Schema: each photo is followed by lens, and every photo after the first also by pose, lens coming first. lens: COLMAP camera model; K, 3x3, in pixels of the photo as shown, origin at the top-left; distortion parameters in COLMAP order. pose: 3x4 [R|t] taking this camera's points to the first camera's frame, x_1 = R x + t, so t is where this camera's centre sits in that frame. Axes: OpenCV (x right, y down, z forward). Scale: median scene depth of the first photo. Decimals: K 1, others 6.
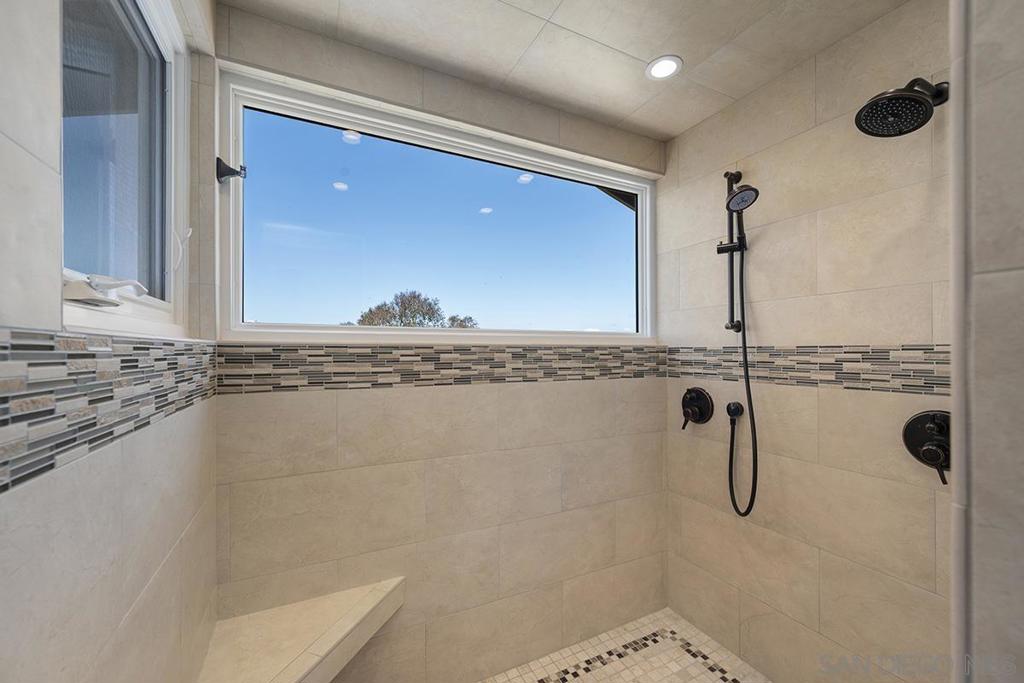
lens RADIAL K [[406.6, 0, 512.0], [0, 406.6, 341.5], [0, 0, 1]] dist [-0.000297, -0.000066]
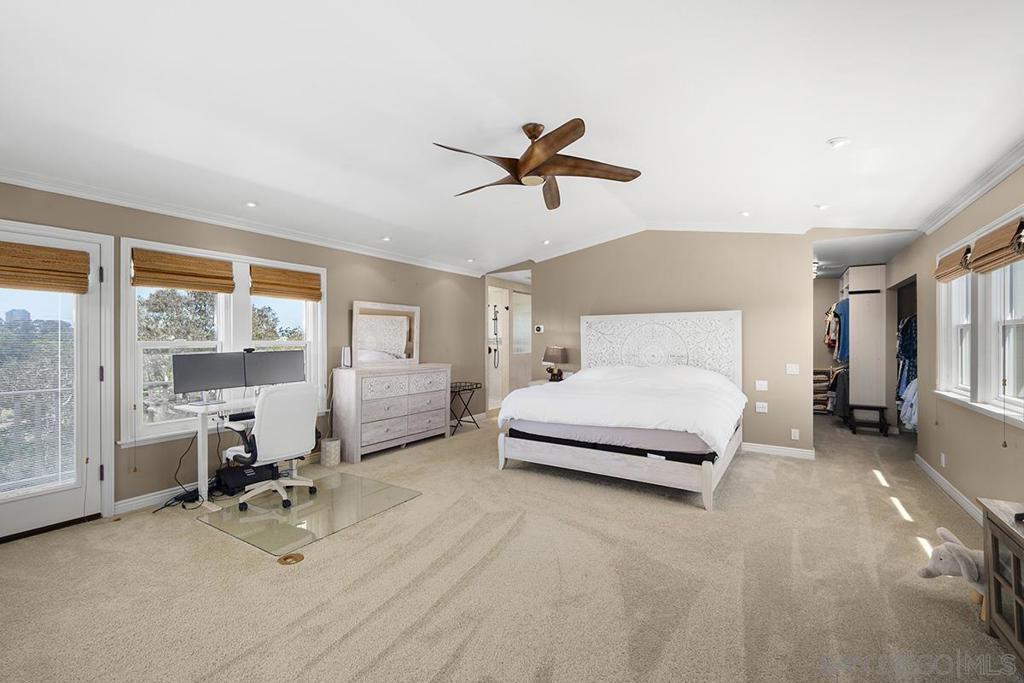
lens RADIAL K [[436.6, 0, 512.0], [0, 436.6, 341.5], [0, 0, 1]] dist [0.000011, -0.000002]
pose [[0.858829, -0.001989, 0.512259, -2.204326], [-0.002328, 0.999967, 0.007784, 0.007979], [-0.512257, -0.007878, 0.858796, -4.045764]]
